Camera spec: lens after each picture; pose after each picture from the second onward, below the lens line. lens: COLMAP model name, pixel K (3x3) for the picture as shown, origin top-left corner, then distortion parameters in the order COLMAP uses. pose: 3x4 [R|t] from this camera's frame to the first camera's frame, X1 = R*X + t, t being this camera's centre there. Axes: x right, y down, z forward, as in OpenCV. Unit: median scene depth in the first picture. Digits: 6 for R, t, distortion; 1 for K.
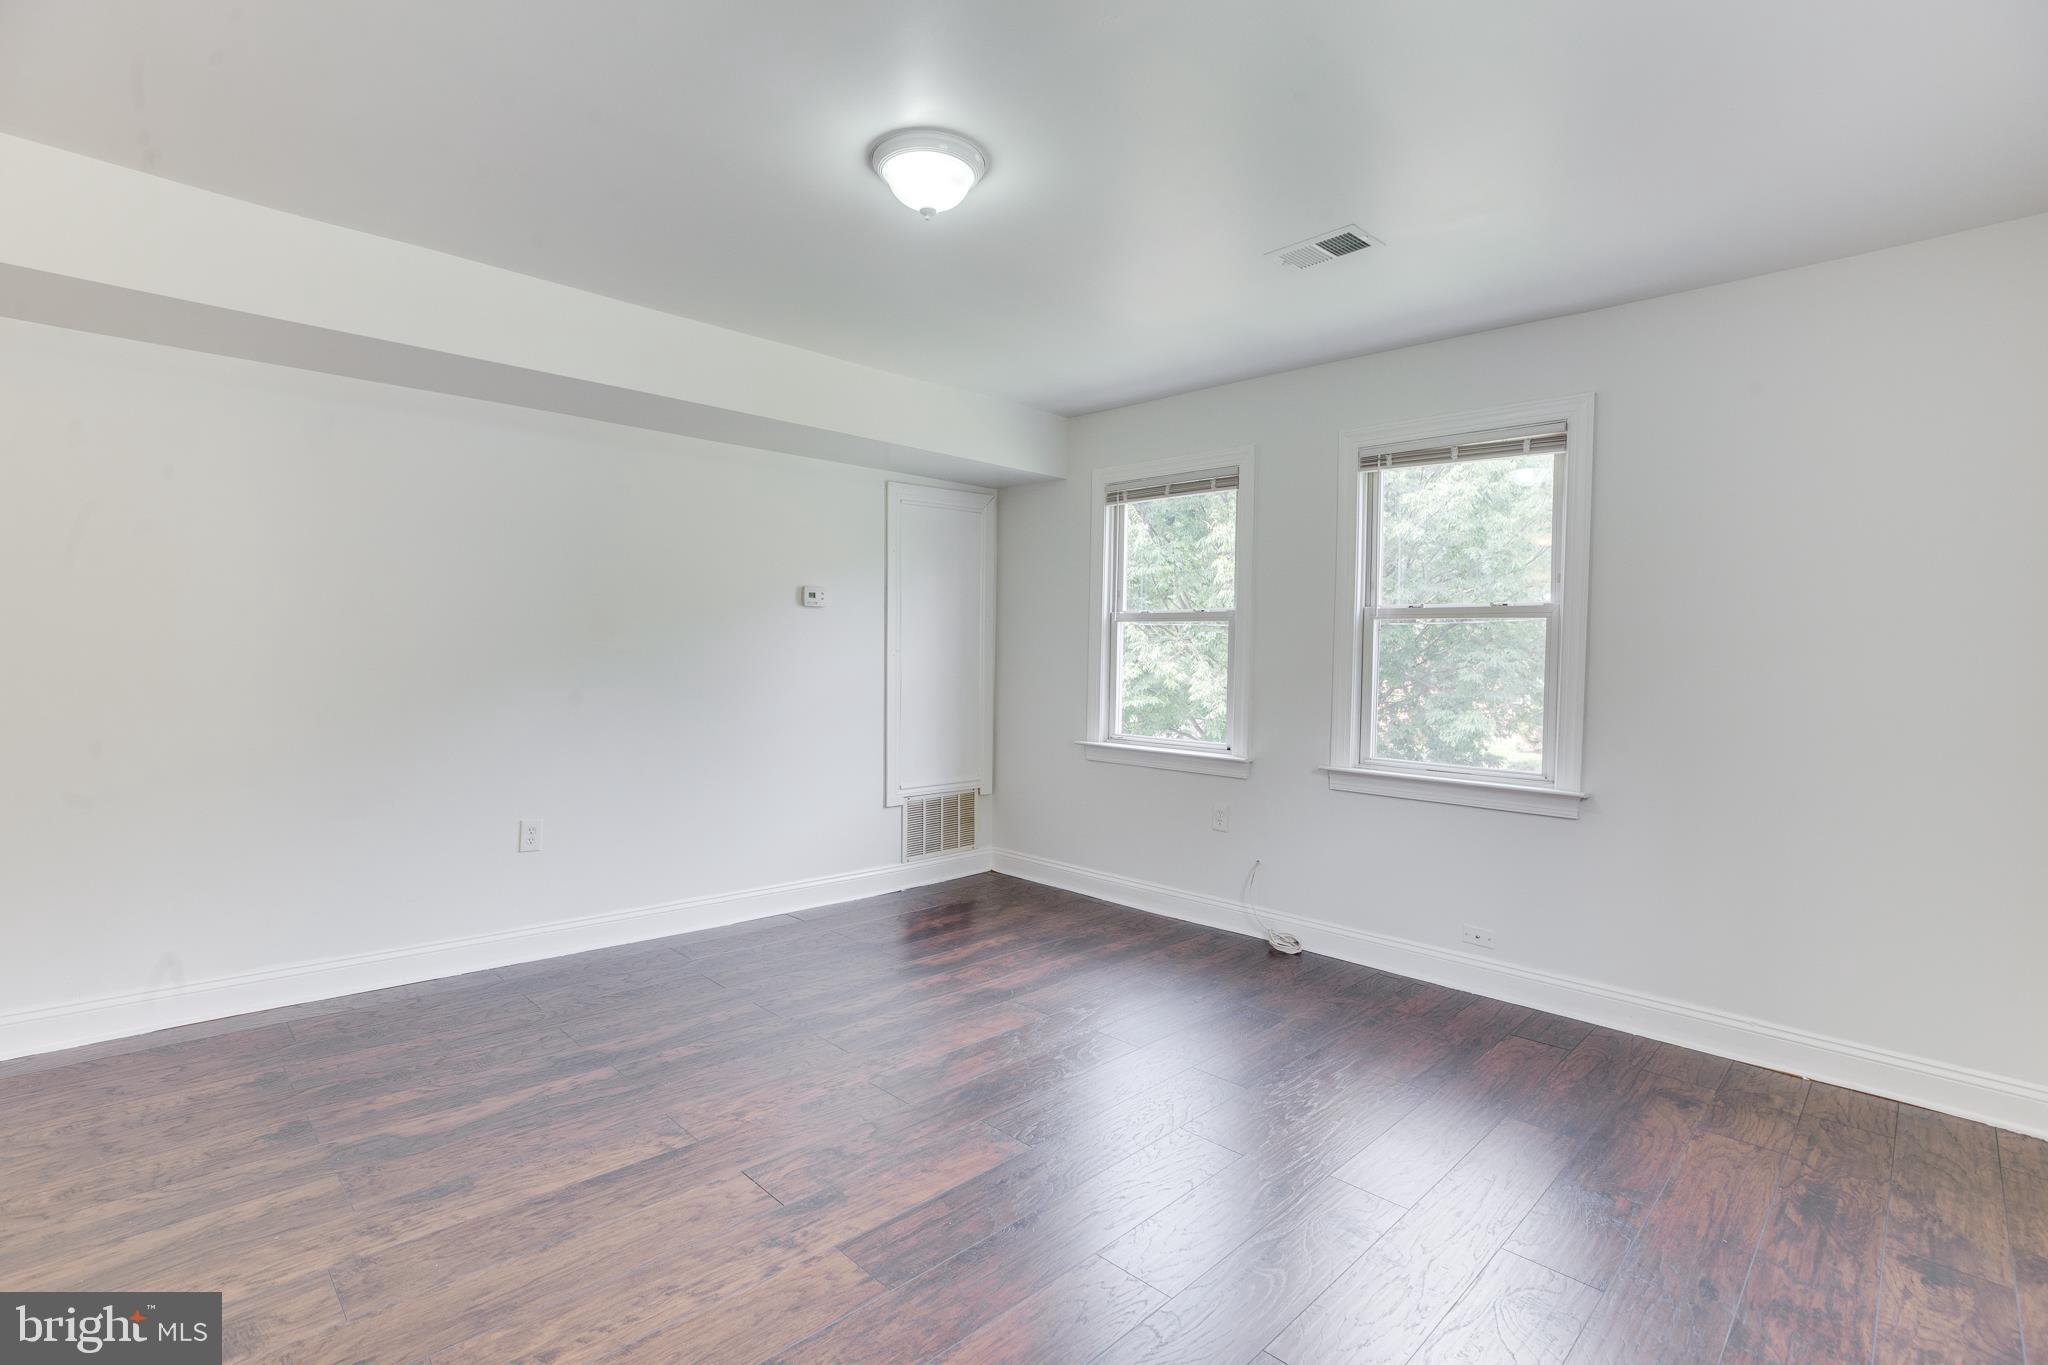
lens RADIAL K [[942.9, 0, 1016.4], [0, 942.9, 685.3], [0, 0, 1]] dist [-0.030679, 0.009348]
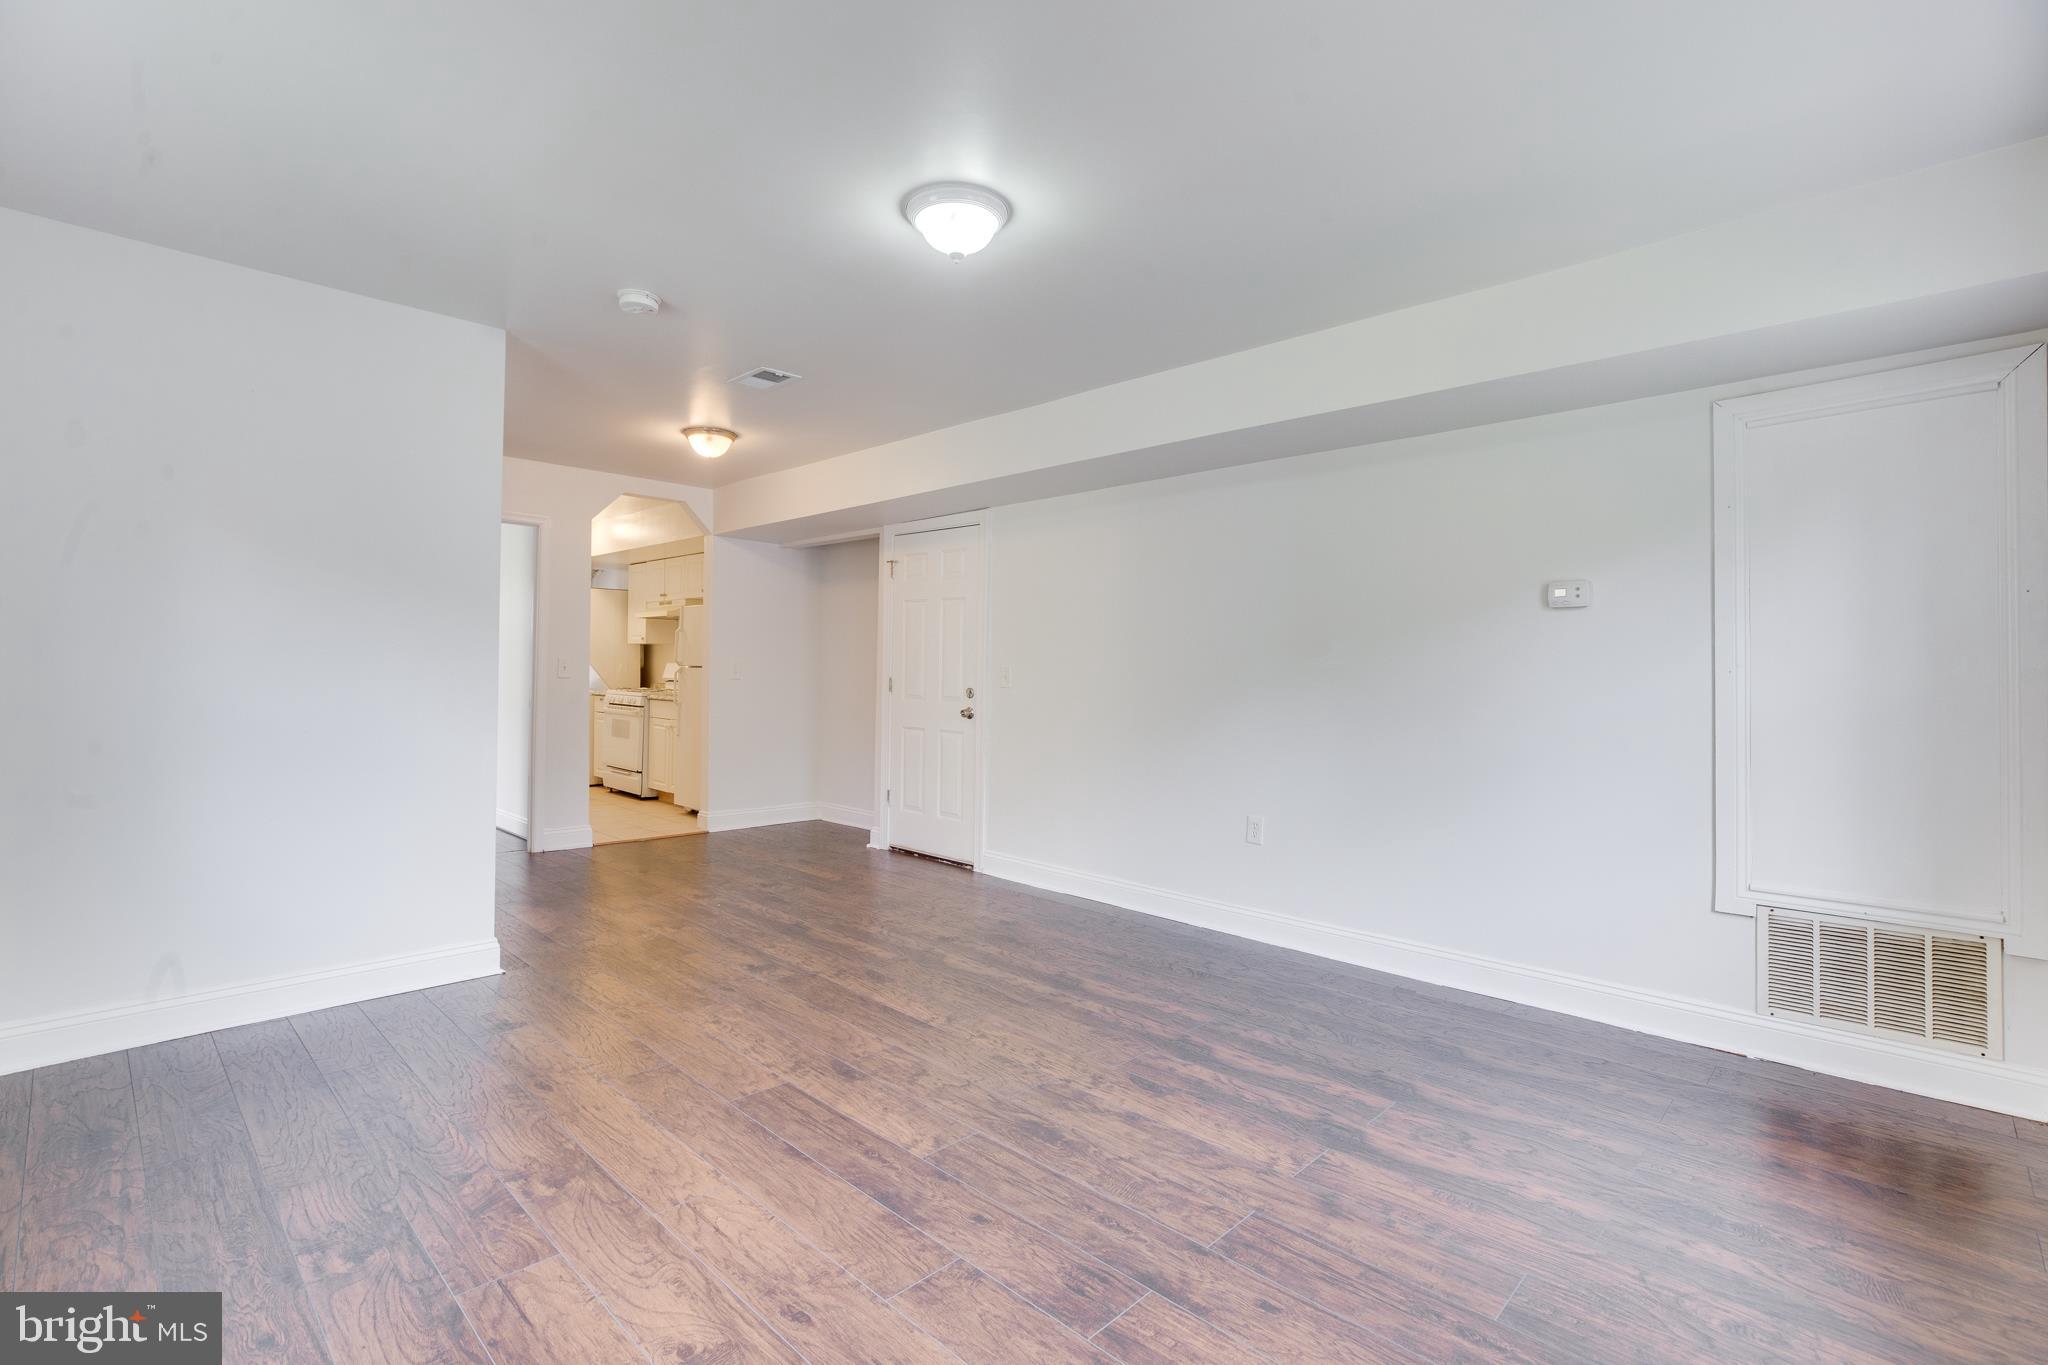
lens RADIAL K [[942.9, 0, 1020.1], [0, 942.9, 665.0], [0, 0, 1]] dist [-0.030679, 0.009348]
pose [[0.018840, -0.028218, -0.999424, 0.713437], [-0.046202, 0.998509, -0.029063, 0.005121], [0.998754, 0.046723, 0.017508, 0.757157]]
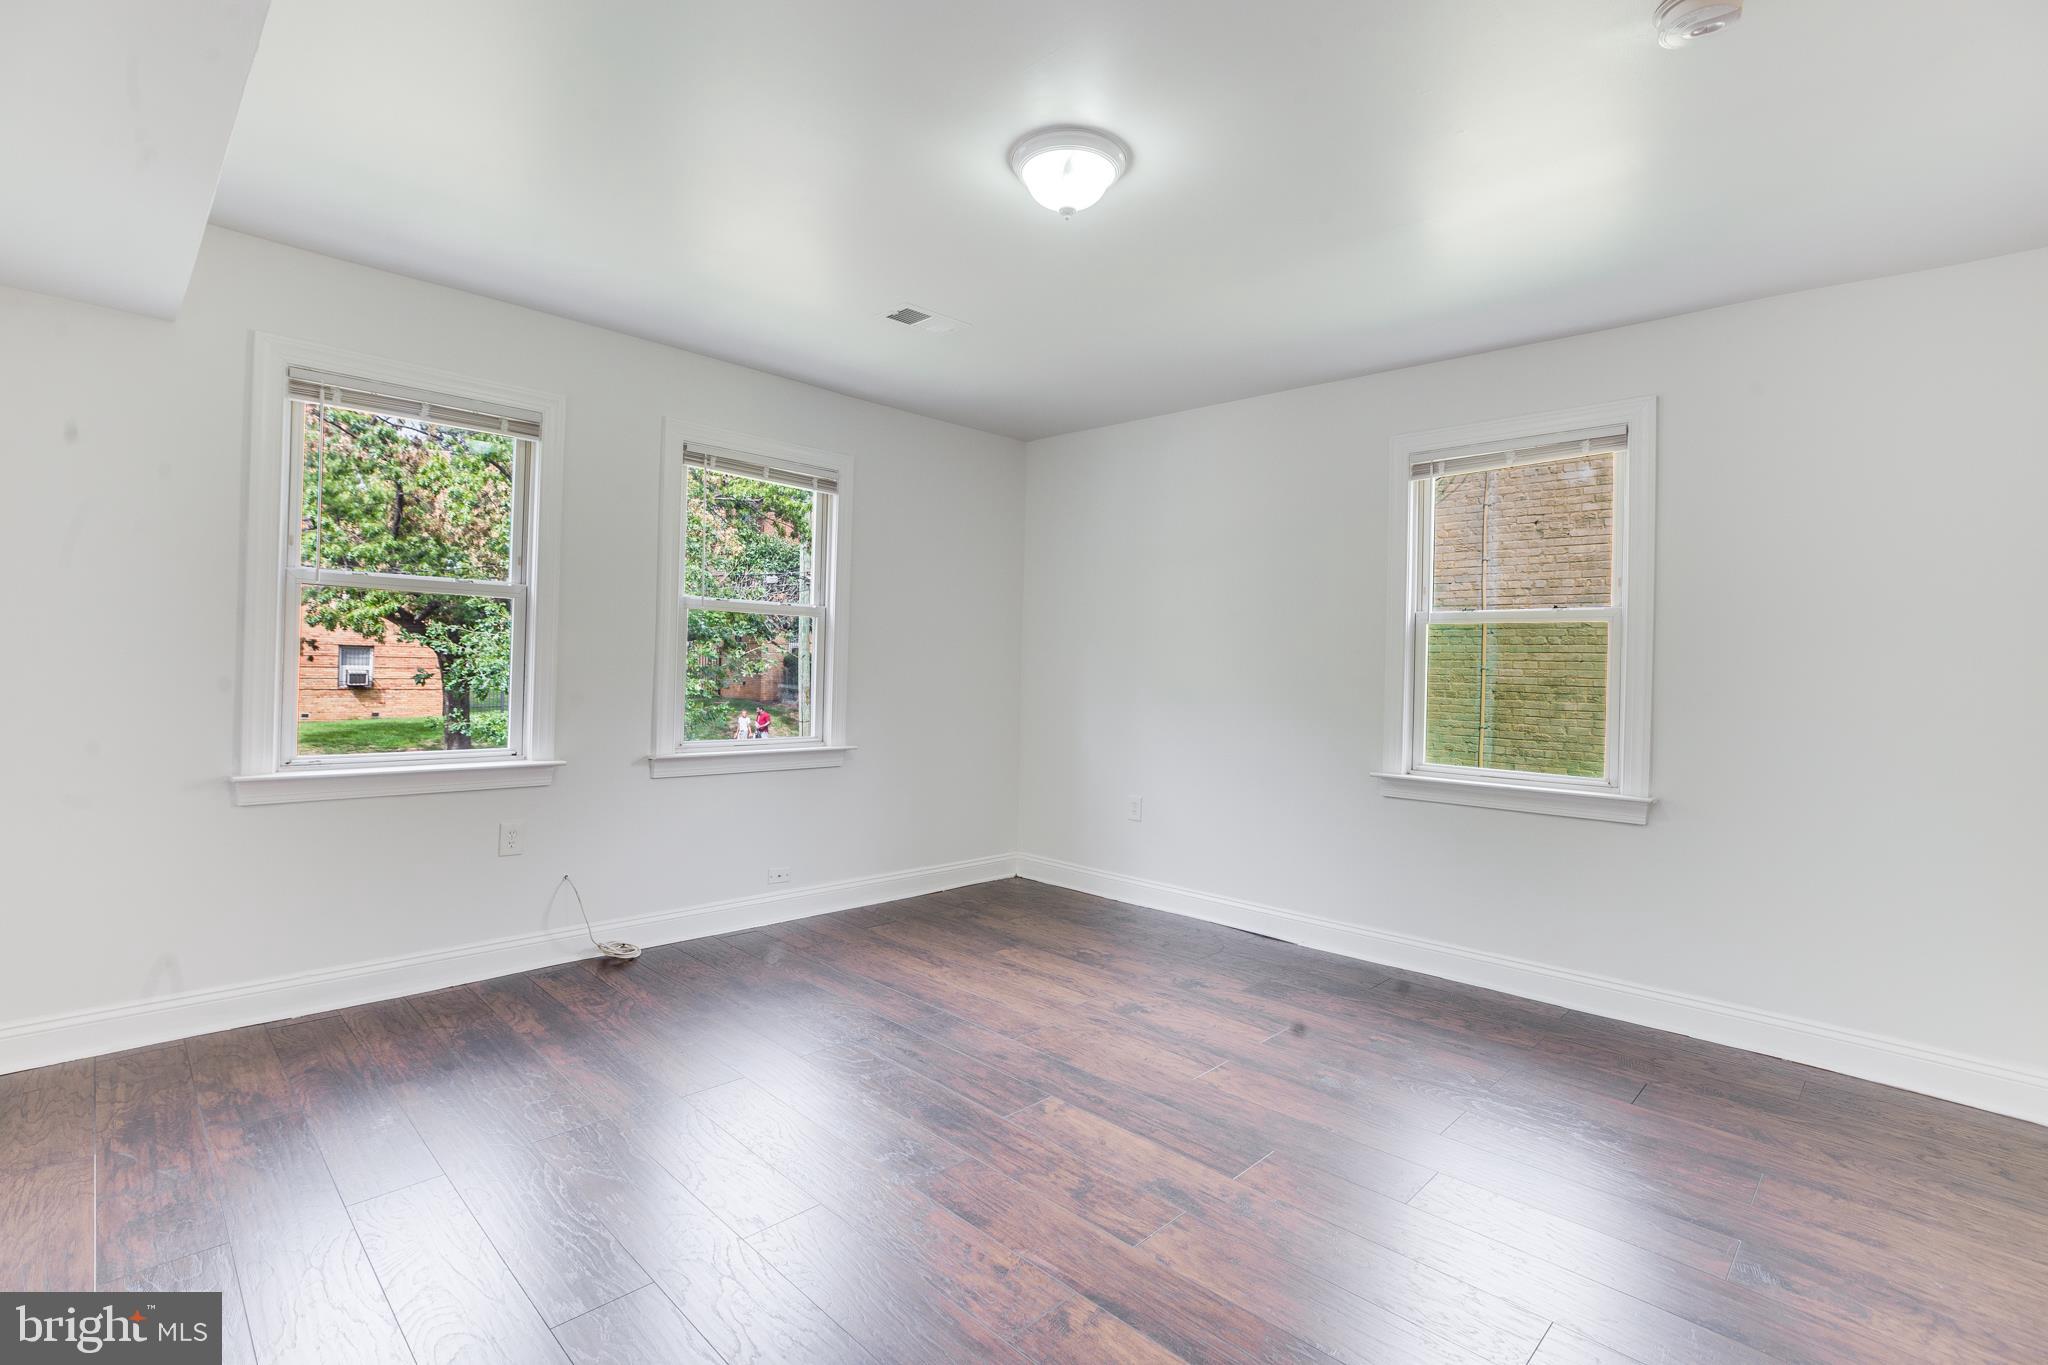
lens RADIAL K [[938.5, 0, 1023.9], [0, 938.5, 677.9], [0, 0, 1]] dist [-0.041279, 0.011540]
pose [[-0.009188, -0.035688, 0.999321, -0.769285], [0.004199, 0.999353, 0.035728, -0.033068], [-0.999949, 0.004525, -0.009032, 0.743048]]
